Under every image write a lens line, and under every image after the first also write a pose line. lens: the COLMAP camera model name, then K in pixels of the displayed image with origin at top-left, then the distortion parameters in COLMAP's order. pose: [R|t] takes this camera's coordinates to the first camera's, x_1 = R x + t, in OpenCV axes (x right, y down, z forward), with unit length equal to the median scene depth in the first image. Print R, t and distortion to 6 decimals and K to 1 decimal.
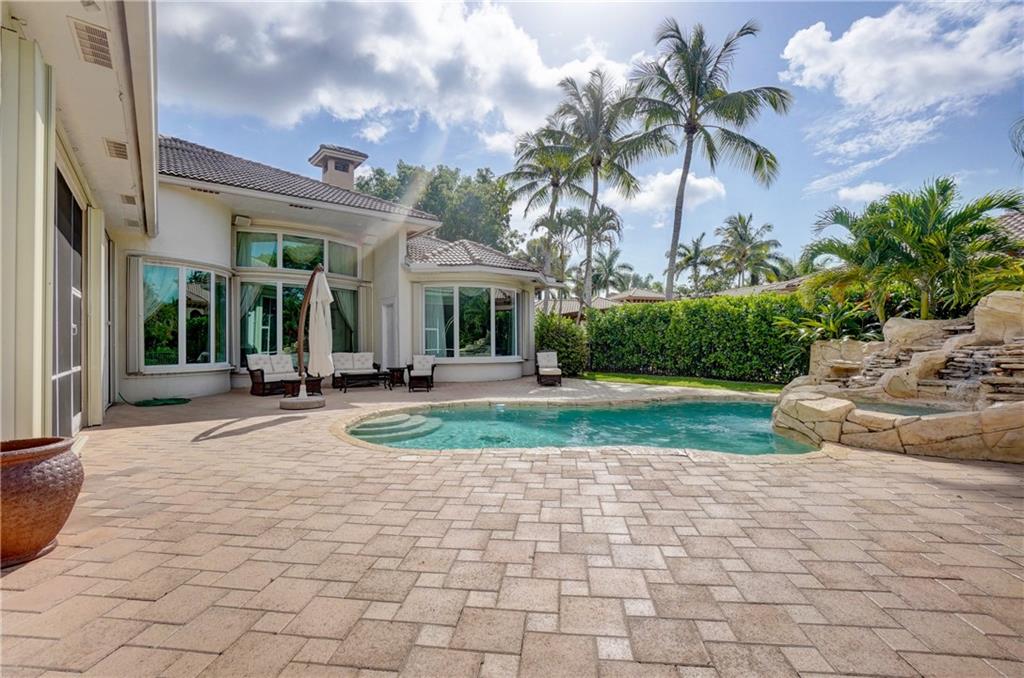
lens RADIAL K [[452.5, 0, 507.4], [0, 452.5, 338.9], [0, 0, 1]] dist [-0.061894, 0.021215]
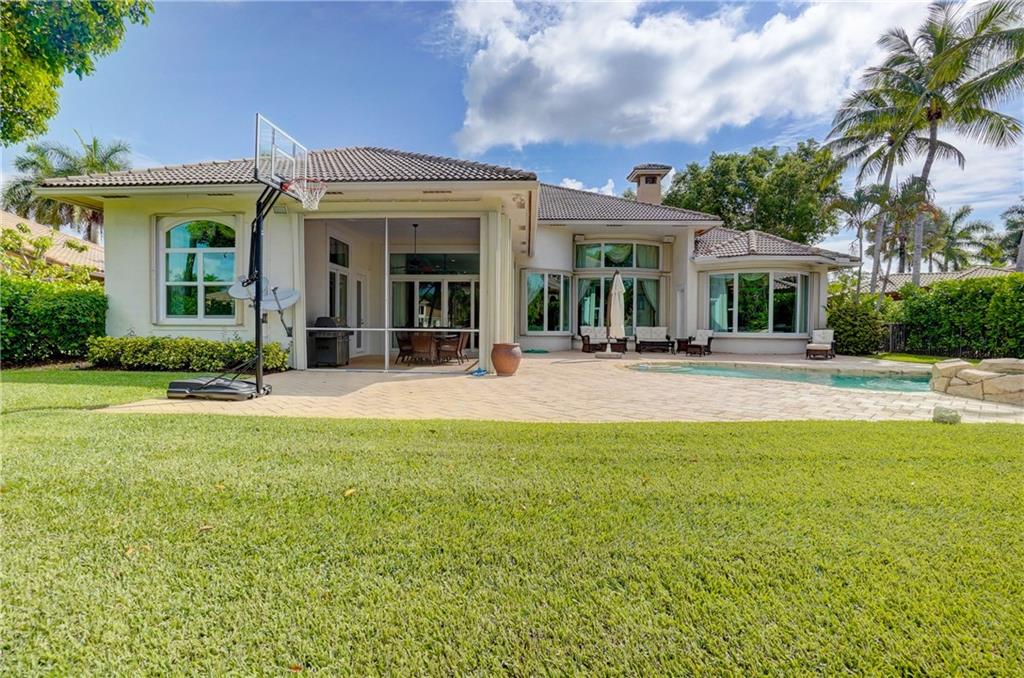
lens RADIAL K [[452.5, 0, 507.4], [0, 452.5, 338.9], [0, 0, 1]] dist [-0.061894, 0.021215]
pose [[0.754786, 0.034346, -0.655071, 0.201093], [-0.006227, 0.998959, 0.045200, 0.007501], [0.655941, -0.030037, 0.754214, -0.283459]]
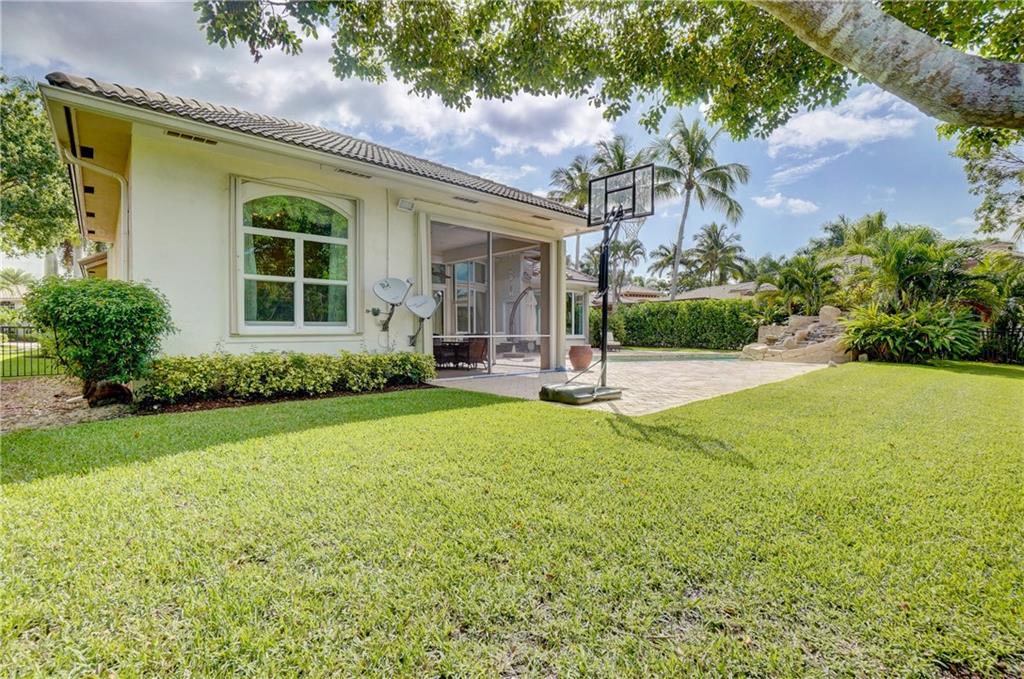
lens RADIAL K [[452.5, 0, 507.4], [0, 452.5, 339.4], [0, 0, 1]] dist [-0.061894, 0.021215]
pose [[0.997879, 0.003307, 0.065017, -0.359802], [-0.005163, 0.999583, 0.028399, 0.009619], [-0.064896, -0.028674, 0.997480, -0.585685]]
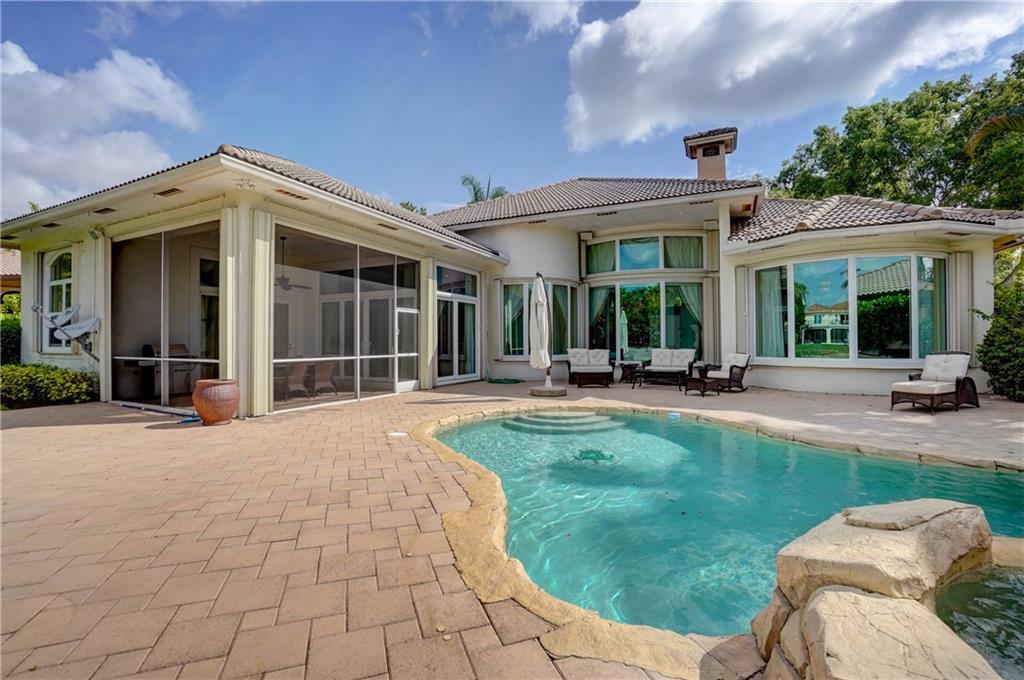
lens RADIAL K [[436.2, 0, 502.0], [0, 436.2, 343.3], [0, 0, 1]] dist [-0.038838, -0.000079]
pose [[0.442298, 0.008342, -0.896829, 0.303955], [0.009853, 0.999851, 0.014160, 0.001412], [0.896814, -0.015100, 0.442150, 0.242525]]
